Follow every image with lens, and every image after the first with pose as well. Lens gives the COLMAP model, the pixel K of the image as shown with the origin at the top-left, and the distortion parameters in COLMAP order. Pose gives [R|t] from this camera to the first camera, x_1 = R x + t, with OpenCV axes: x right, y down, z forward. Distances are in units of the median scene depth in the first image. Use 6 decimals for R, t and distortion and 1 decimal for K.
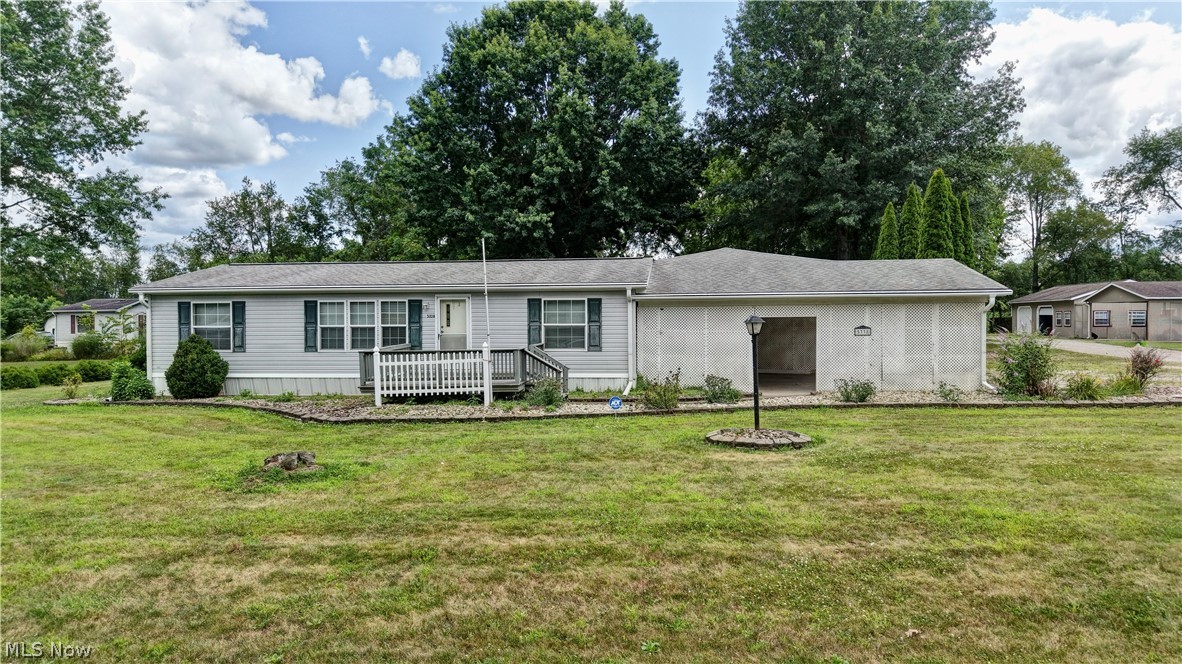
lens RADIAL K [[815.1, 0, 584.1], [0, 815.1, 347.5], [0, 0, 1]] dist [0.010054, -0.001739]
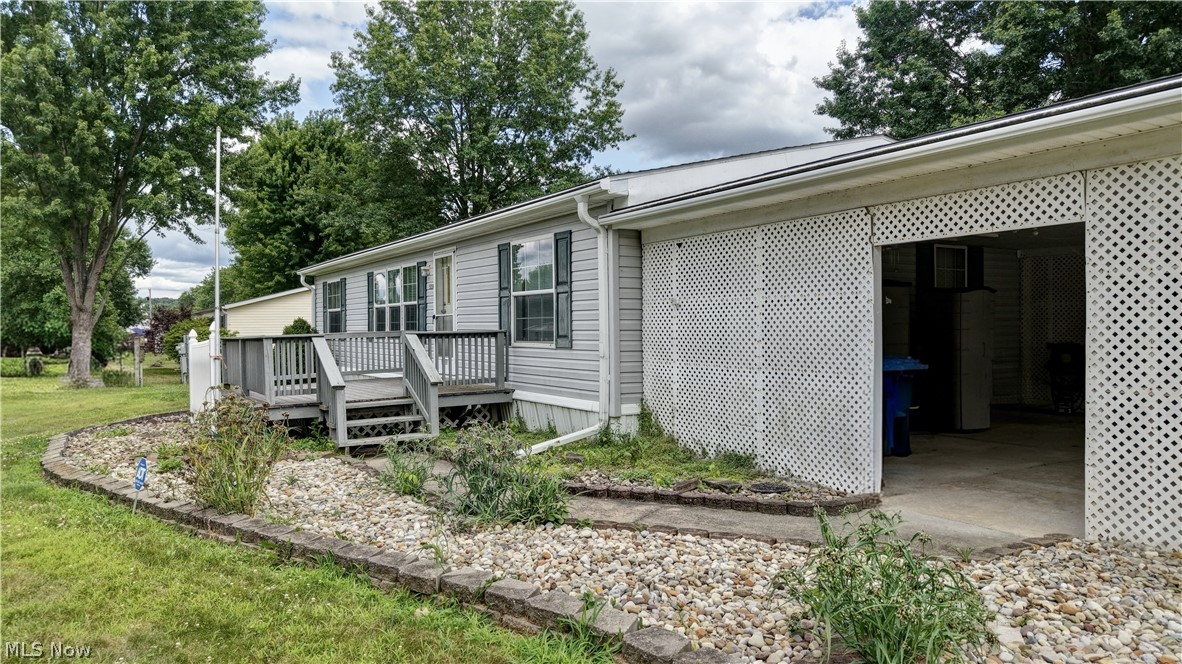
lens RADIAL K [[815.1, 0, 584.1], [0, 815.1, 347.5], [0, 0, 1]] dist [0.010054, -0.001739]
pose [[0.620420, 0.019304, -0.784032, 0.363566], [-0.014588, 0.999808, 0.013072, -0.002463], [0.784134, 0.003328, 0.620583, 0.708032]]
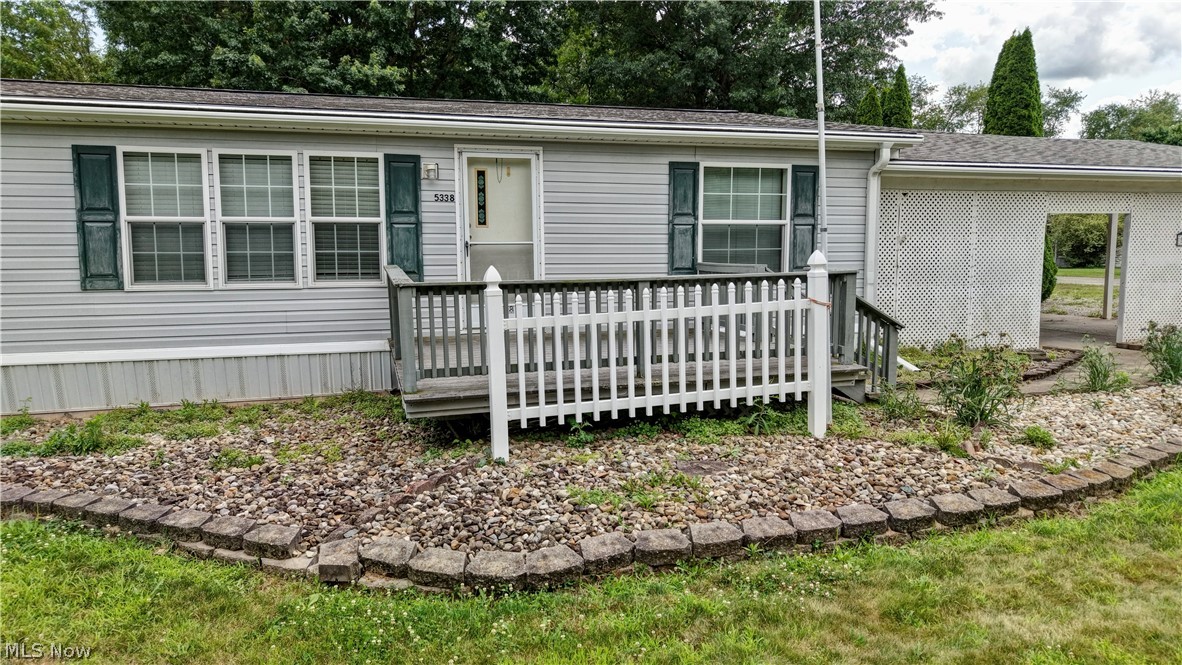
lens RADIAL K [[815.1, 0, 584.1], [0, 815.1, 348.0], [0, 0, 1]] dist [0.010054, -0.001739]
pose [[0.918979, -0.044776, 0.391755, -0.286362], [0.014225, 0.996649, 0.080545, 0.004601], [-0.394049, -0.068446, 0.916537, 0.591919]]
